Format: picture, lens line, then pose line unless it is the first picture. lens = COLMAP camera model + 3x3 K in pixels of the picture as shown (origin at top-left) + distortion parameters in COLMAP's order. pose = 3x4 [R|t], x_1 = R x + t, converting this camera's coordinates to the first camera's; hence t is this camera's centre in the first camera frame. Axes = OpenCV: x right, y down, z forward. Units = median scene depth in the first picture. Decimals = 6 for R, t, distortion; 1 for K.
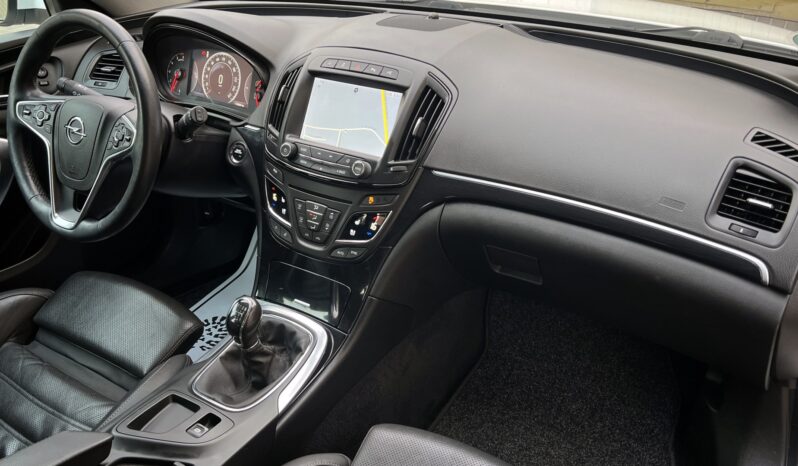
lens RADIAL K [[630.5, 0, 391.7], [0, 630.5, 231.1], [0, 0, 1]] dist [0.063741, -0.085861]
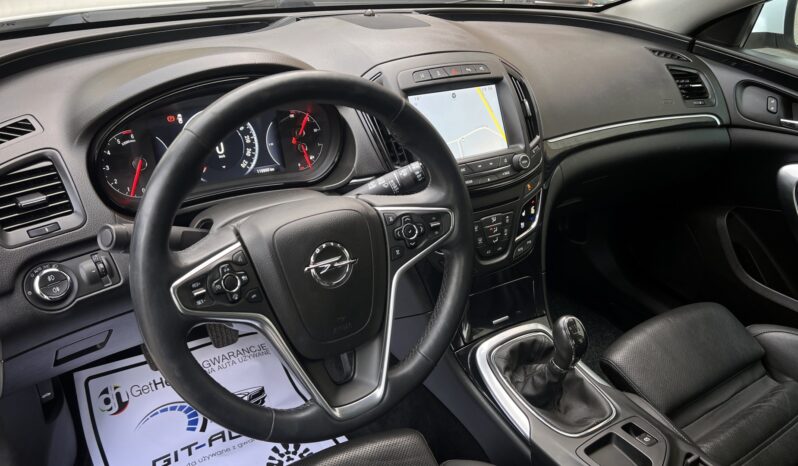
lens RADIAL K [[630.5, 0, 399.8], [0, 630.5, 232.8], [0, 0, 1]] dist [0.063741, -0.085861]
pose [[0.406879, -0.411875, 0.815358, -0.942430], [0.378376, 0.888400, 0.259956, -0.314381], [-0.831433, 0.202741, 0.517315, 0.609237]]
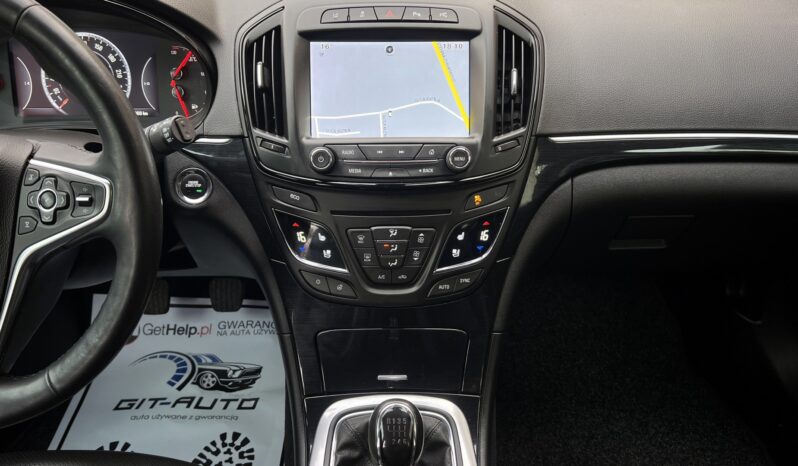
lens RADIAL K [[630.5, 0, 395.4], [0, 630.5, 236.6], [0, 0, 1]] dist [0.063741, -0.085861]
pose [[0.842298, -0.274208, 0.464052, -0.412940], [0.258817, 0.960938, 0.098041, -0.095157], [-0.472809, 0.037524, 0.880366, 0.407515]]
